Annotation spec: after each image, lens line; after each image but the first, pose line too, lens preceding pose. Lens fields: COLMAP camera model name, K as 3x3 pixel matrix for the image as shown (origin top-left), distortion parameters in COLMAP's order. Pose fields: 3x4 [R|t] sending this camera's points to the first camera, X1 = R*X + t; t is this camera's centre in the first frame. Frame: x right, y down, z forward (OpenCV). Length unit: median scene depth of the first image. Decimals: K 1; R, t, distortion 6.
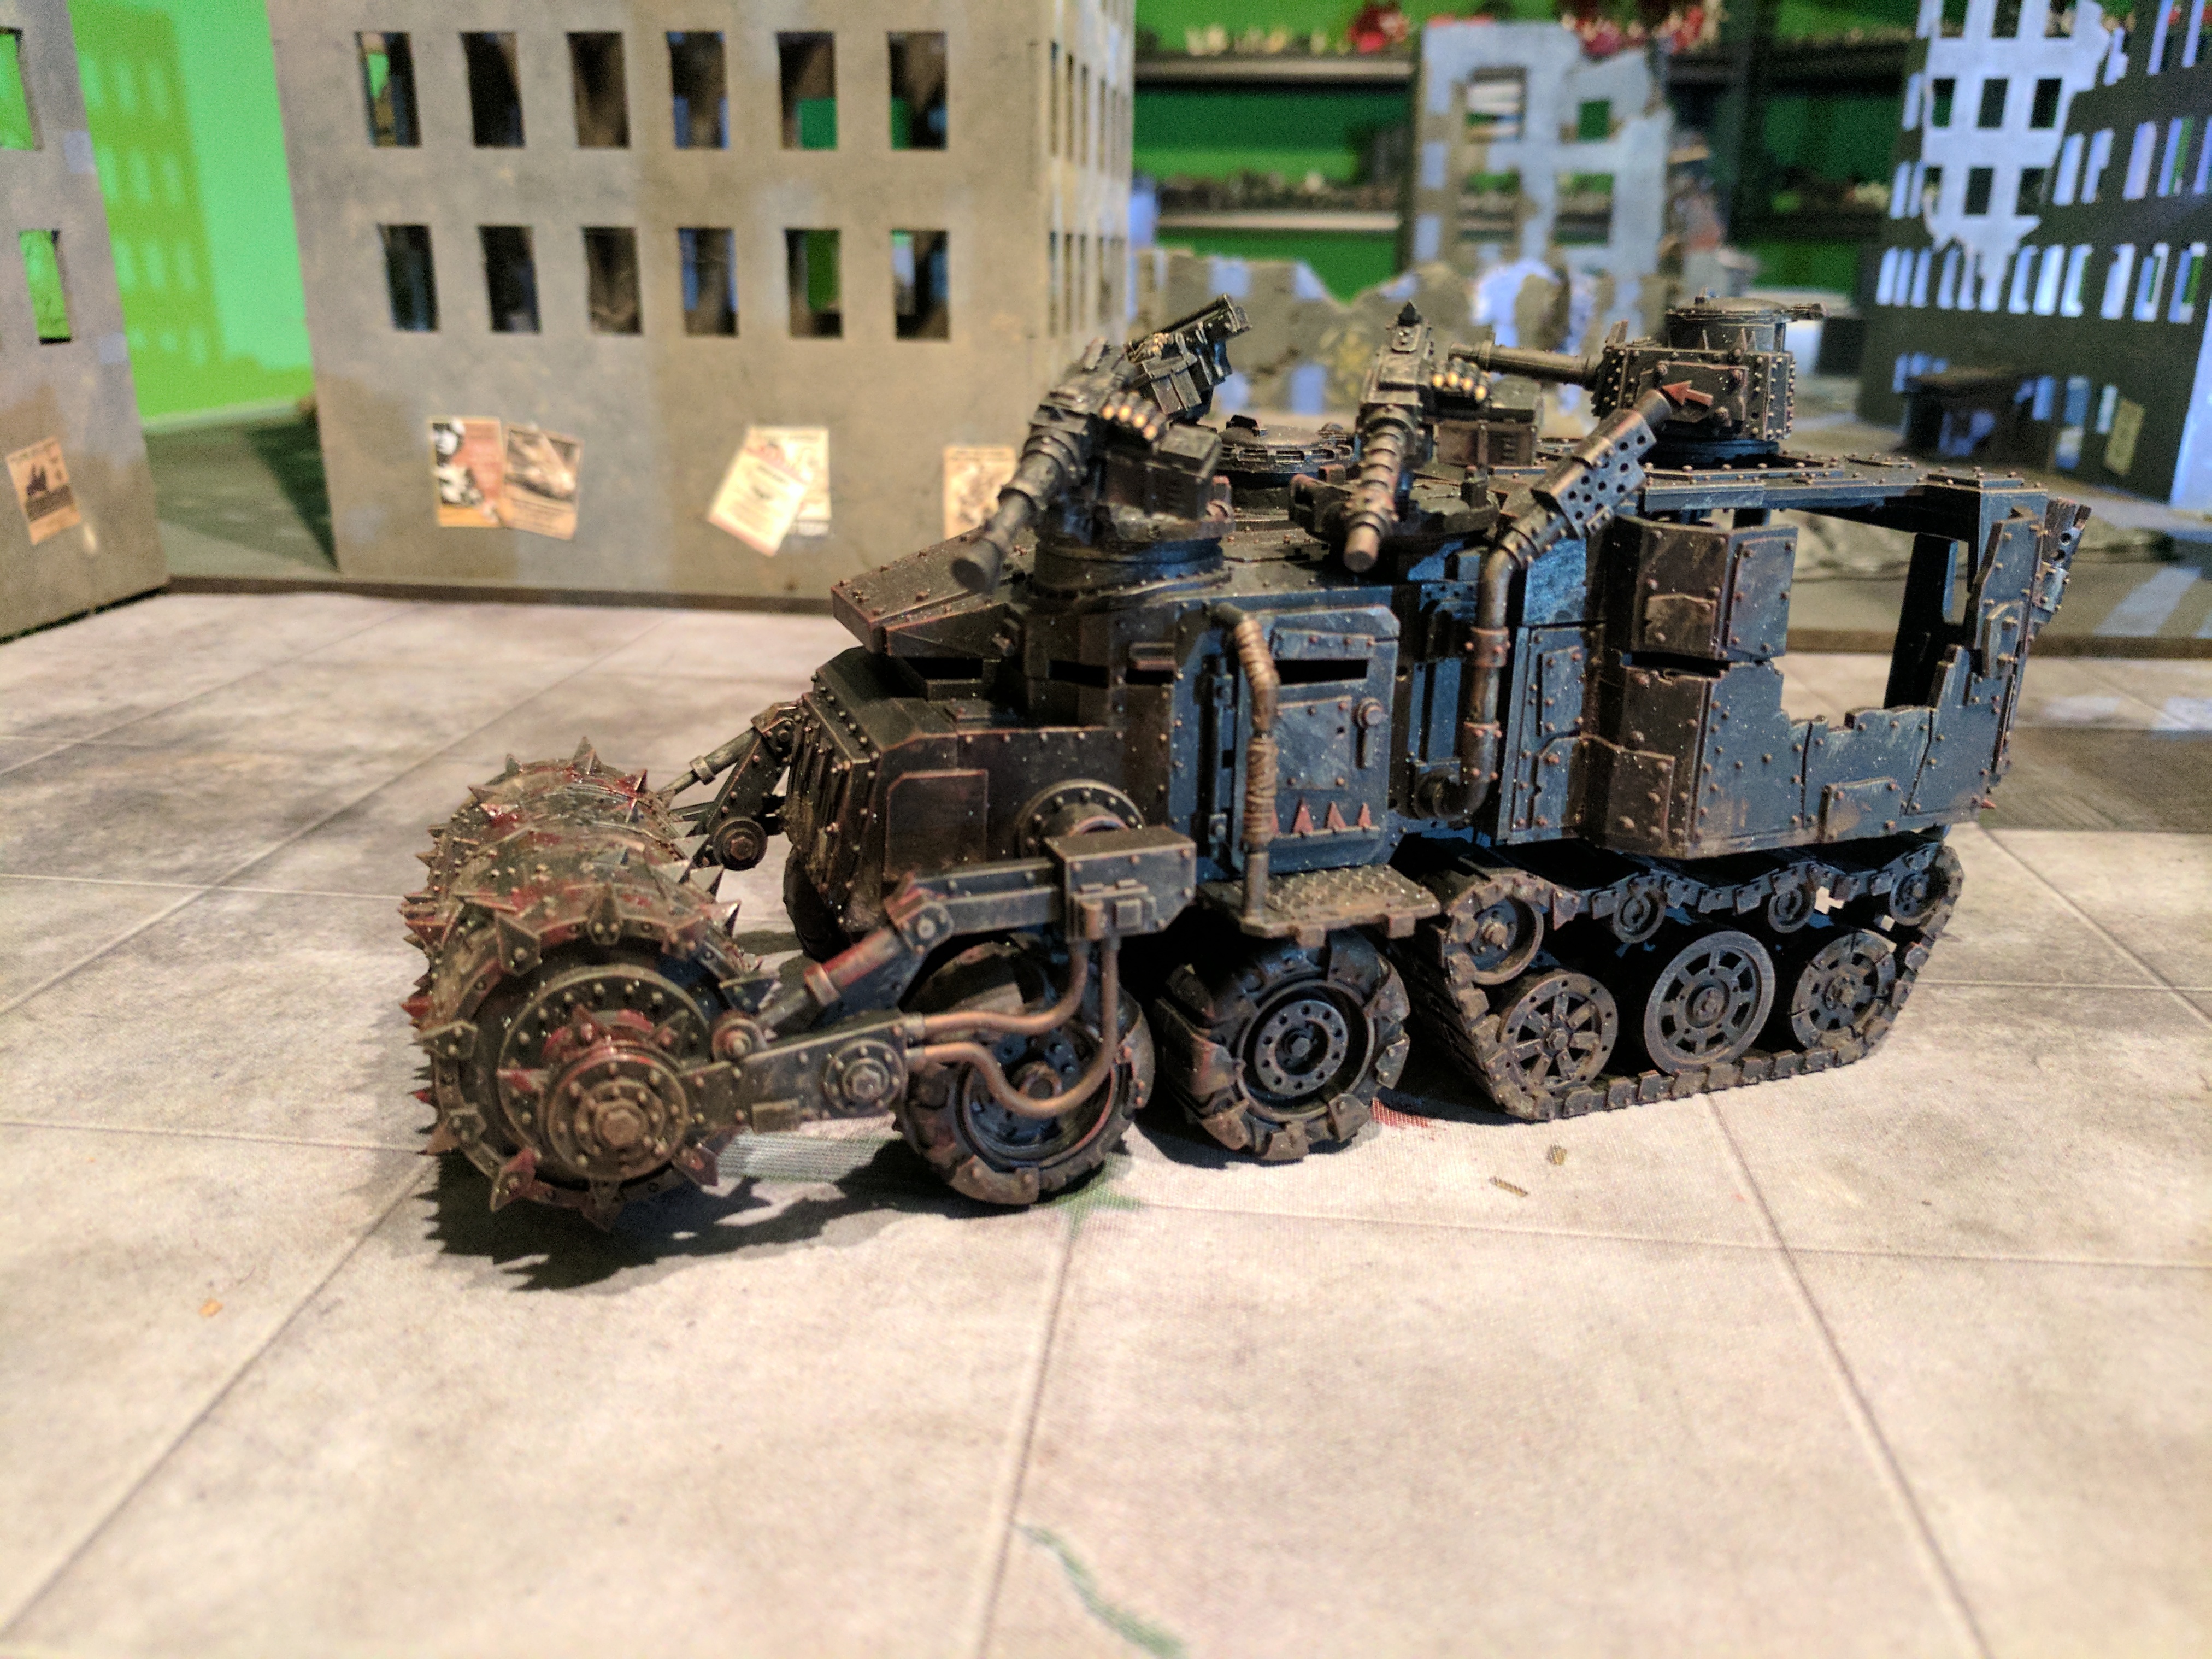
lens RADIAL K [[1701.9, 0, 1106.0], [0, 1701.9, 829.5], [0, 0, 1]] dist [-0.046727, 0.044208]
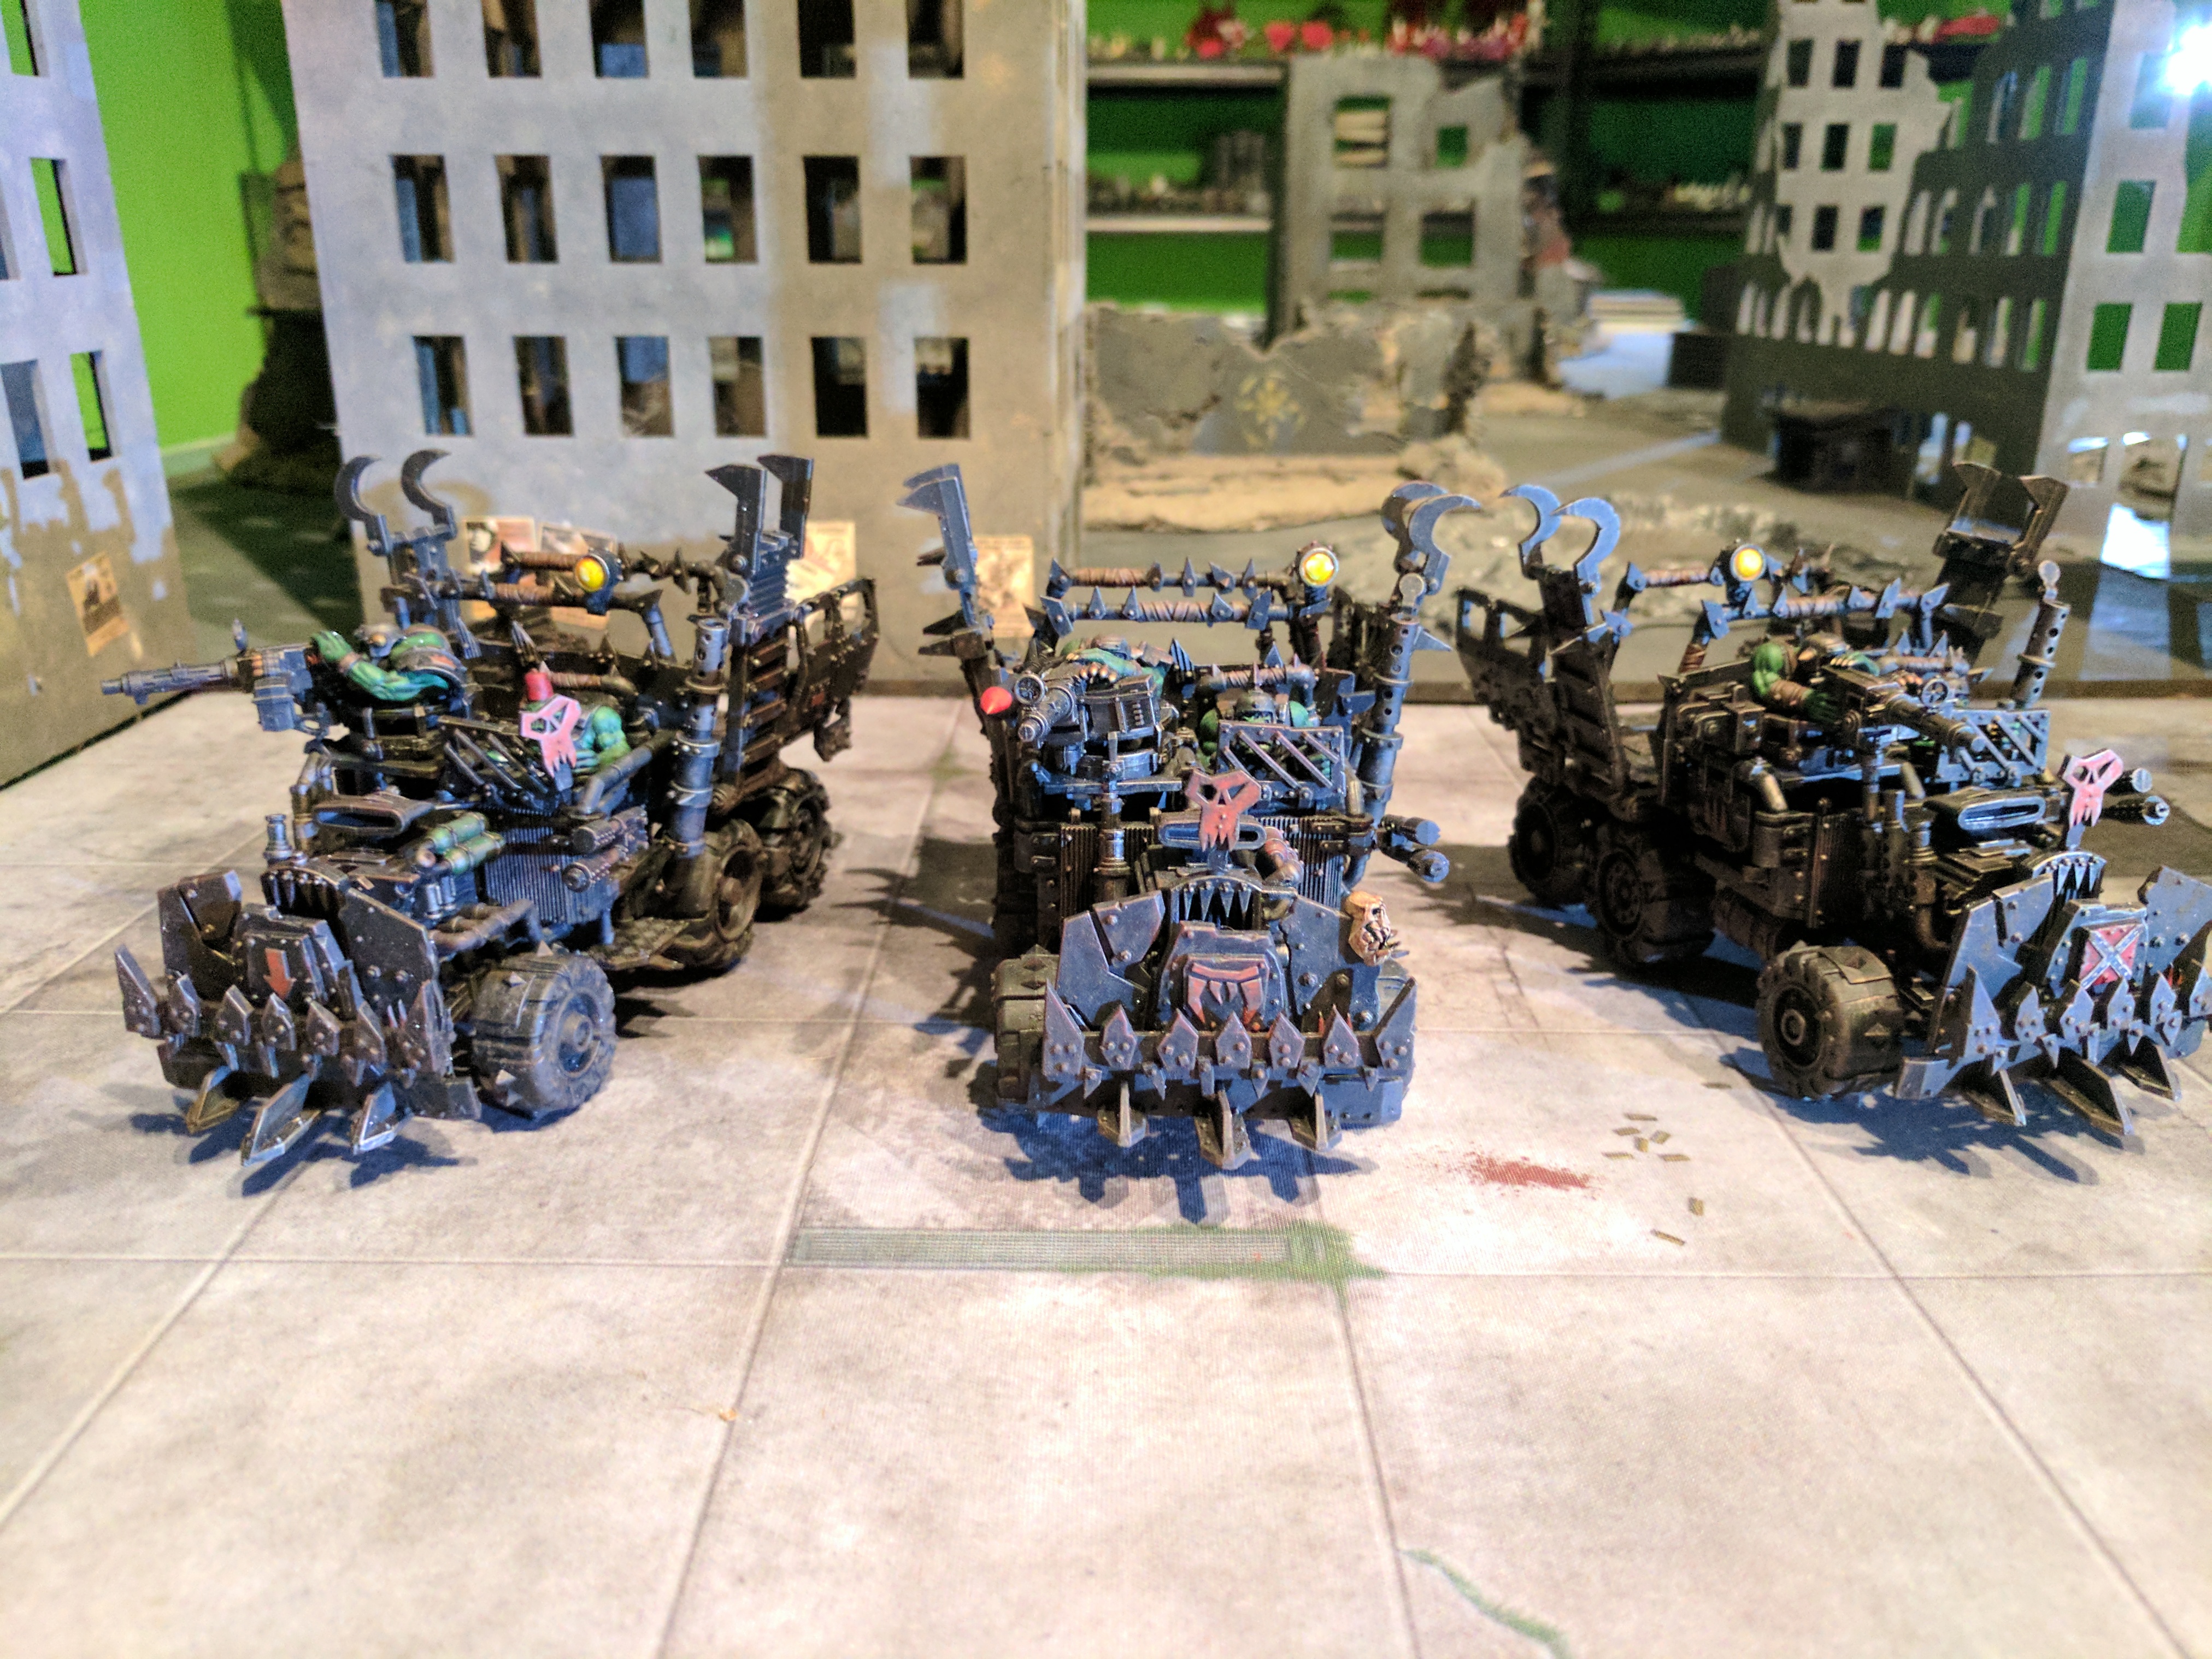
lens RADIAL K [[1701.9, 0, 1106.0], [0, 1701.9, 829.5], [0, 0, 1]] dist [-0.046727, 0.044208]
pose [[0.995190, -0.039410, 0.089684, -0.288891], [0.038854, 0.999213, 0.007932, -0.119457], [-0.089926, -0.004409, 0.995939, -0.195604]]
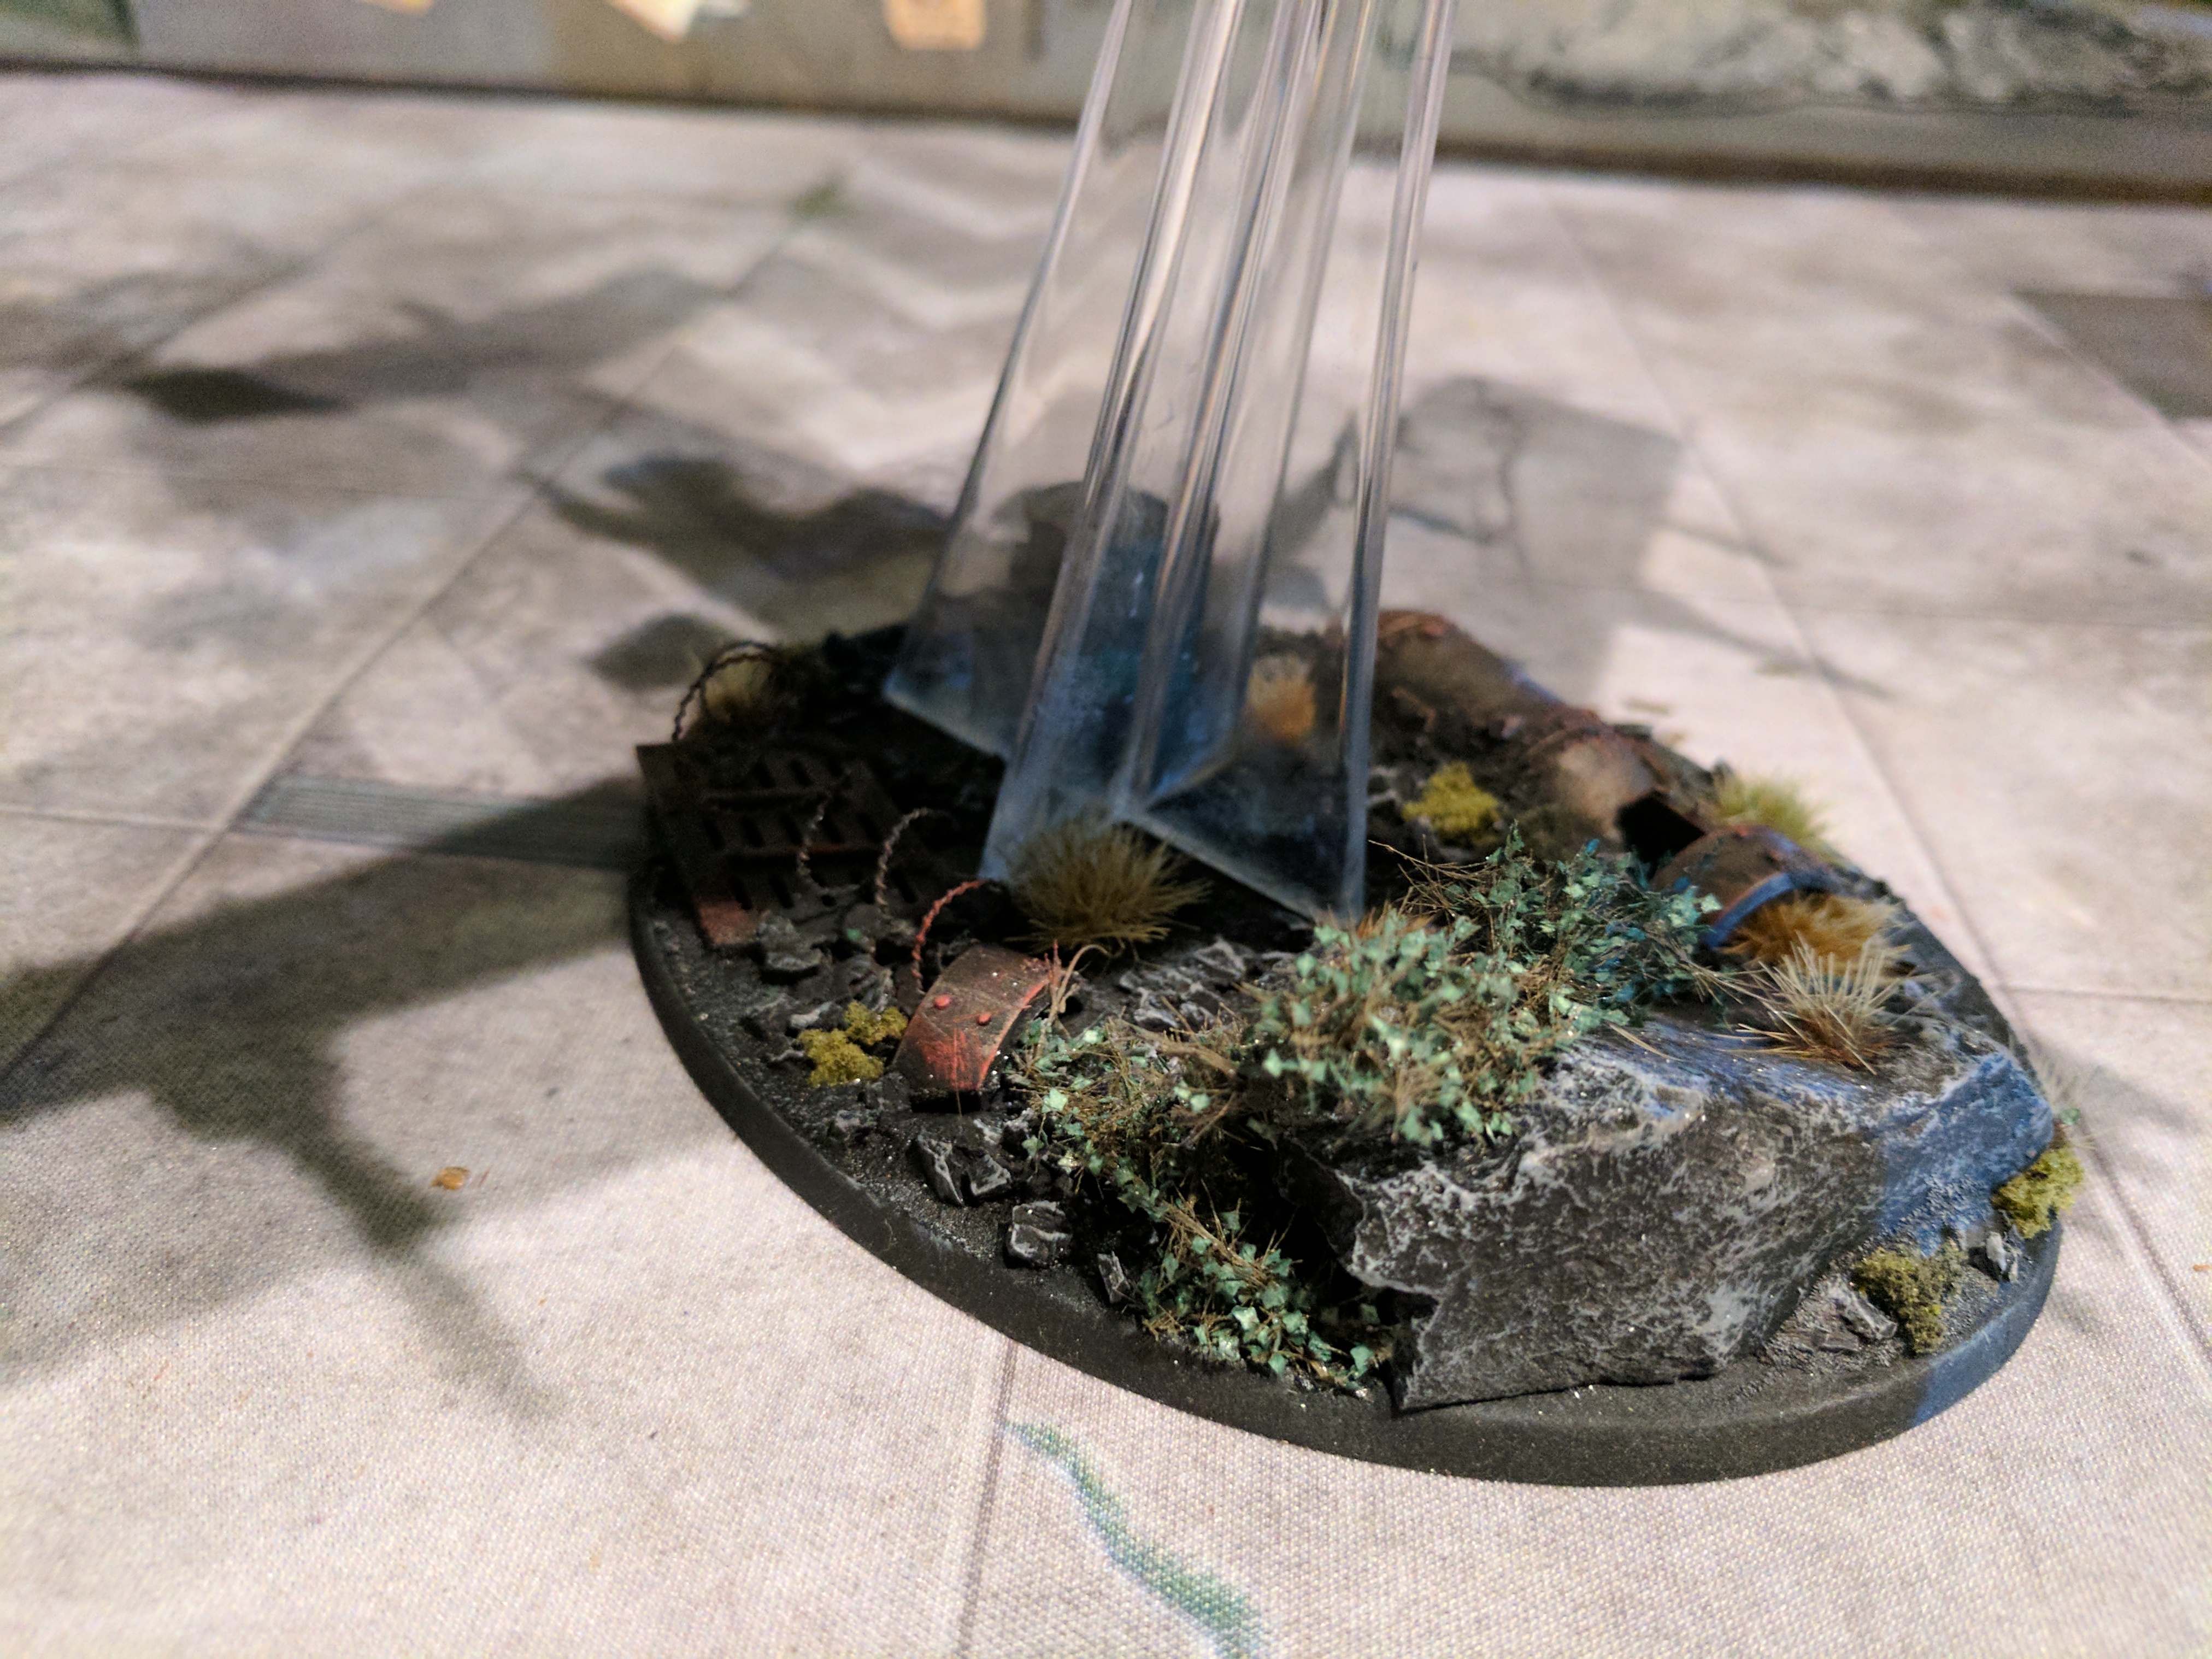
lens RADIAL K [[1755.0, 0, 1106.0], [0, 1755.0, 829.5], [0, 0, 1]] dist [-0.053623, 0.005692]
pose [[0.999494, 0.013981, 0.028568, -0.028803], [-0.020601, 0.968906, 0.246571, -0.005623], [-0.024232, -0.247034, 0.968704, 0.278018]]
